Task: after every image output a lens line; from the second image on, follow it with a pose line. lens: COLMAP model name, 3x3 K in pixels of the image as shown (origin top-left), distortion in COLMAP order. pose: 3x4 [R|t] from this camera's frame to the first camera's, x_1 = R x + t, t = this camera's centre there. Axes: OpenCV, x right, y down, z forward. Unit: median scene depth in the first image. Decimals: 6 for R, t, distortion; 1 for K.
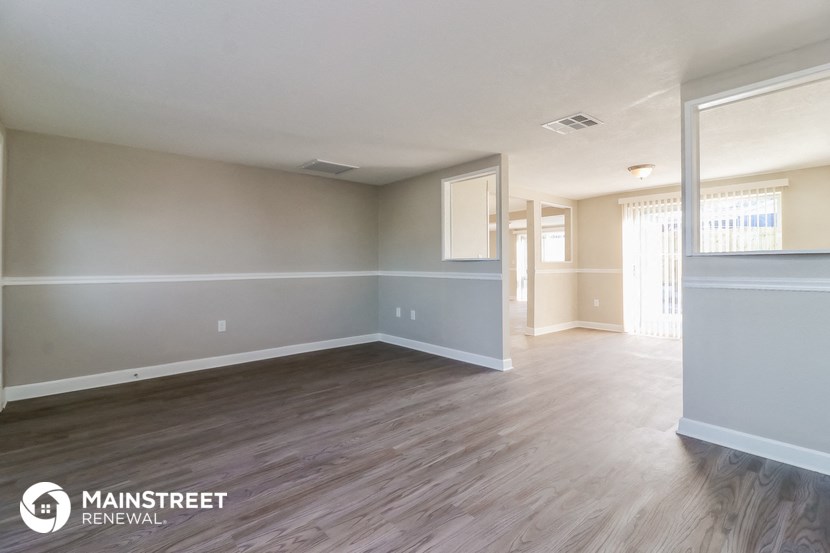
lens RADIAL K [[385.1, 0, 416.6], [0, 385.1, 273.6], [0, 0, 1]] dist [-0.021075, -0.000076]
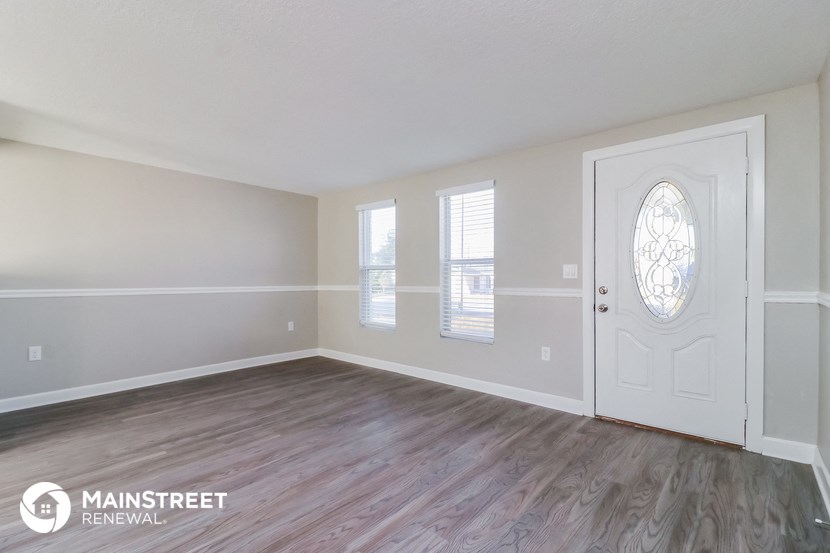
lens RADIAL K [[385.1, 0, 410.9], [0, 385.1, 275.1], [0, 0, 1]] dist [-0.021075, -0.000076]
pose [[-0.991102, 0.004786, -0.133022, -0.272822], [0.003382, 0.999936, 0.010784, -0.043027], [0.133065, 0.010238, -0.991054, 1.979192]]
